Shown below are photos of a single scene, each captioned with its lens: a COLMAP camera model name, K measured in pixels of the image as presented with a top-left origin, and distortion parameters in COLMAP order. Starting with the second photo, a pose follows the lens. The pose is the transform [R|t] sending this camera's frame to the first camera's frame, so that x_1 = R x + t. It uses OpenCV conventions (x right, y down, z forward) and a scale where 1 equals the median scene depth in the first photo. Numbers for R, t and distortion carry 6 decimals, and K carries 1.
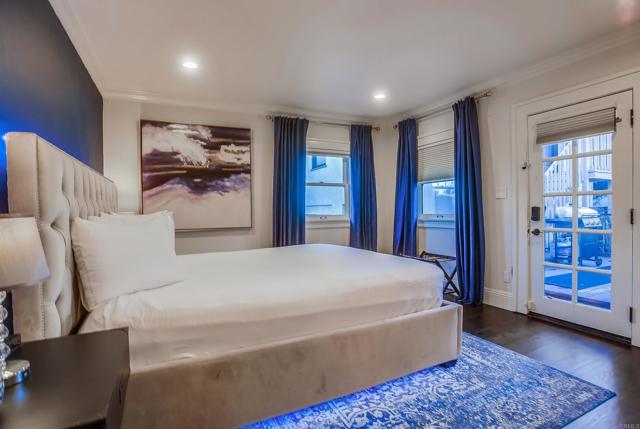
lens RADIAL K [[326.8, 0, 319.6], [0, 326.8, 214.5], [0, 0, 1]] dist [-0.051064, 0.007565]
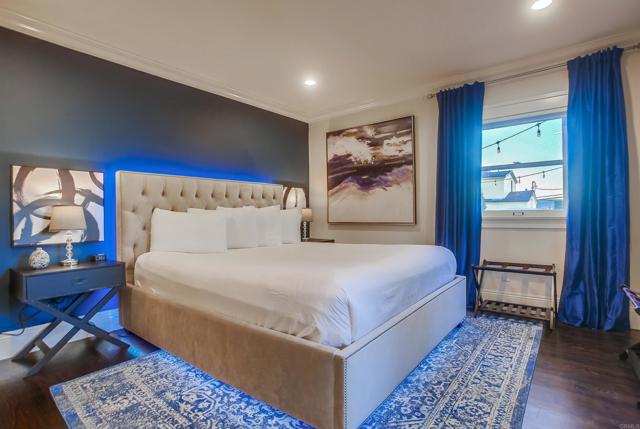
lens RADIAL K [[326.8, 0, 320.2], [0, 326.8, 215.2], [0, 0, 1]] dist [-0.051064, 0.007565]
pose [[0.418594, 0.012981, -0.908081, 0.544737], [-0.008370, 0.999911, 0.010436, 0.010939], [0.908135, 0.003232, 0.418665, 0.407579]]
